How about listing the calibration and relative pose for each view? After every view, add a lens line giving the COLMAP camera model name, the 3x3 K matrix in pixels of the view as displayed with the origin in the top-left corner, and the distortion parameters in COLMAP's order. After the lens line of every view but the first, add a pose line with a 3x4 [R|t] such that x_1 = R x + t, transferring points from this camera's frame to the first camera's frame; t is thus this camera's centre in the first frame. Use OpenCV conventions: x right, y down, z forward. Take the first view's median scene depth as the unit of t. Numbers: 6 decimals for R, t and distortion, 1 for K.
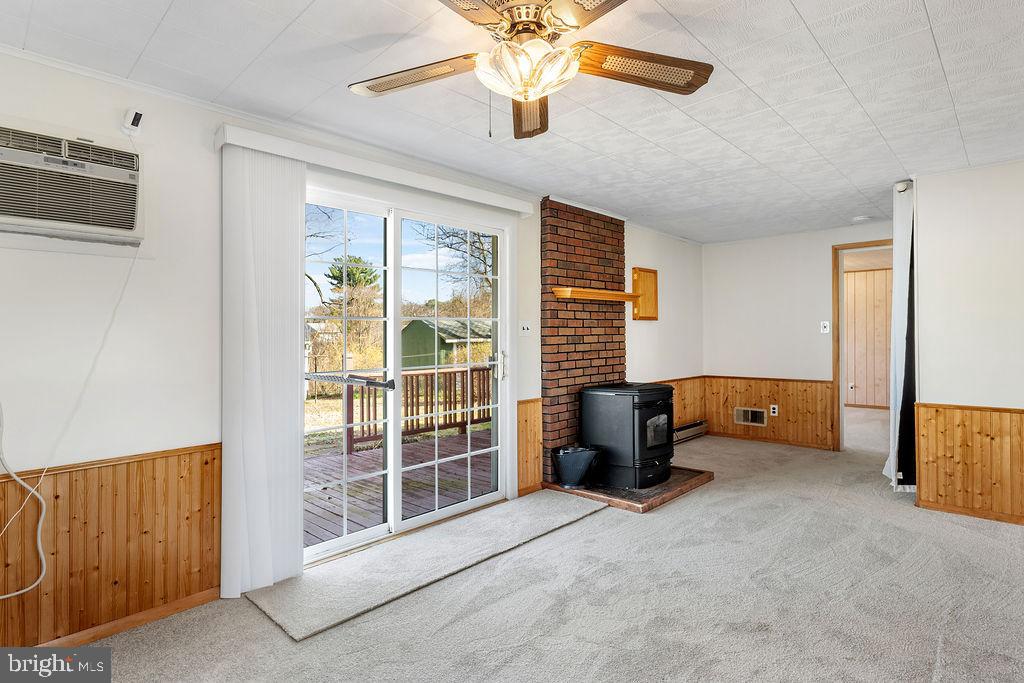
lens RADIAL K [[518.7, 0, 515.2], [0, 518.7, 338.4], [0, 0, 1]] dist [0.003698, -0.004315]
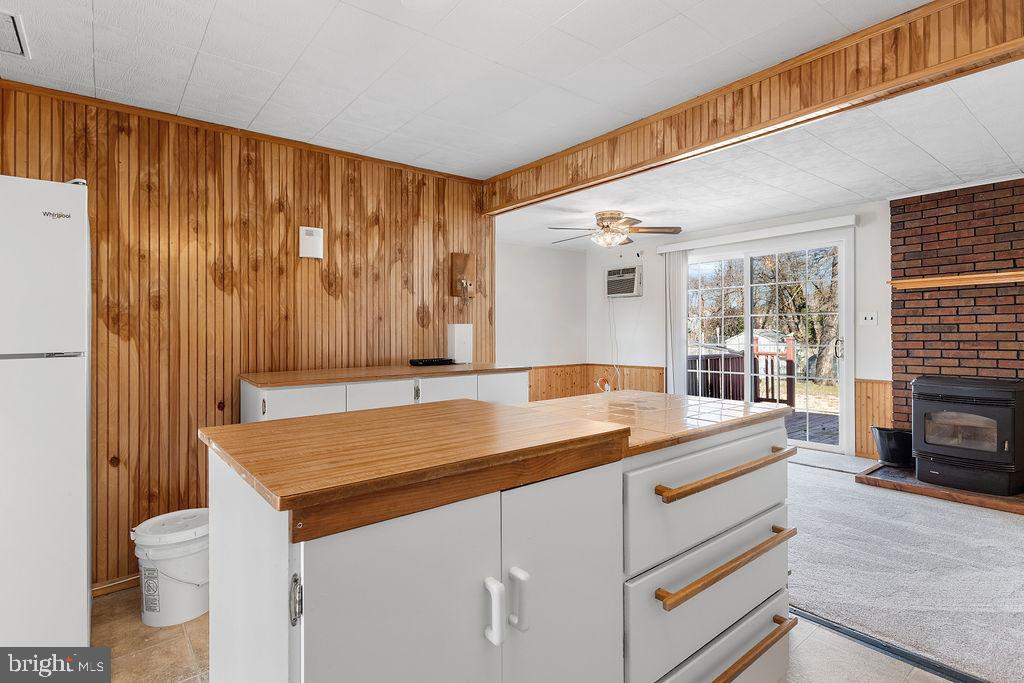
lens RADIAL K [[518.7, 0, 497.5], [0, 518.7, 327.9], [0, 0, 1]] dist [0.003698, -0.004315]
pose [[-0.153682, 0.005246, -0.988106, 1.223851], [0.003680, 0.999982, 0.004737, -0.006297], [0.988113, -0.002908, -0.153699, 0.328873]]
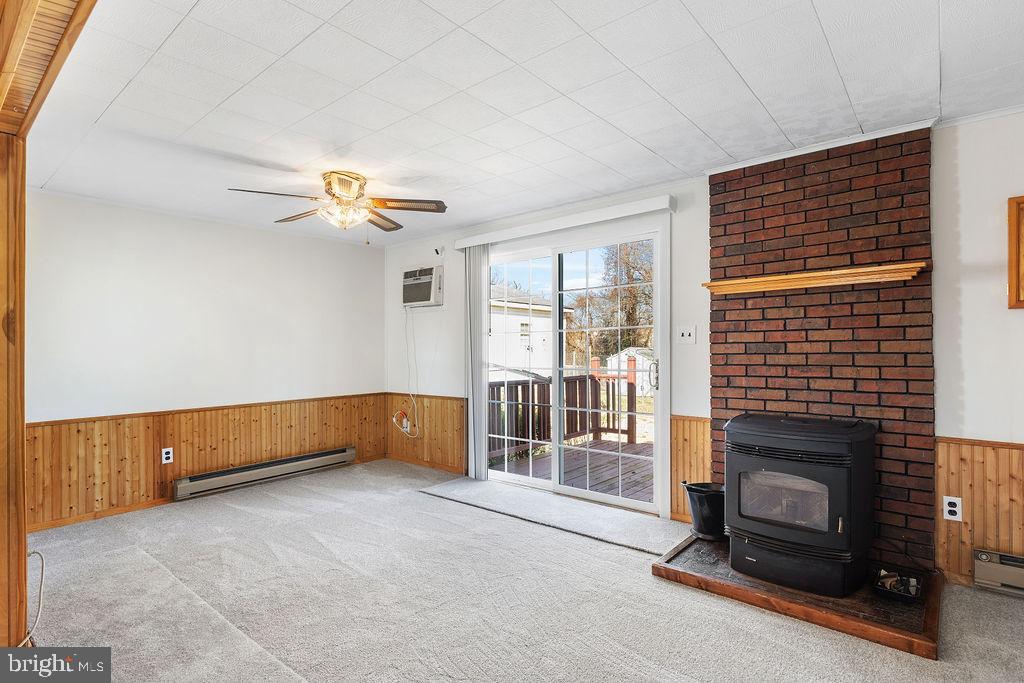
lens RADIAL K [[518.7, 0, 513.3], [0, 518.7, 347.9], [0, 0, 1]] dist [0.003698, -0.004315]
pose [[0.050237, 0.009942, -0.998688, 0.825844], [0.001556, 0.999948, 0.010033, -0.005802], [0.998736, -0.002058, 0.050219, 0.621398]]
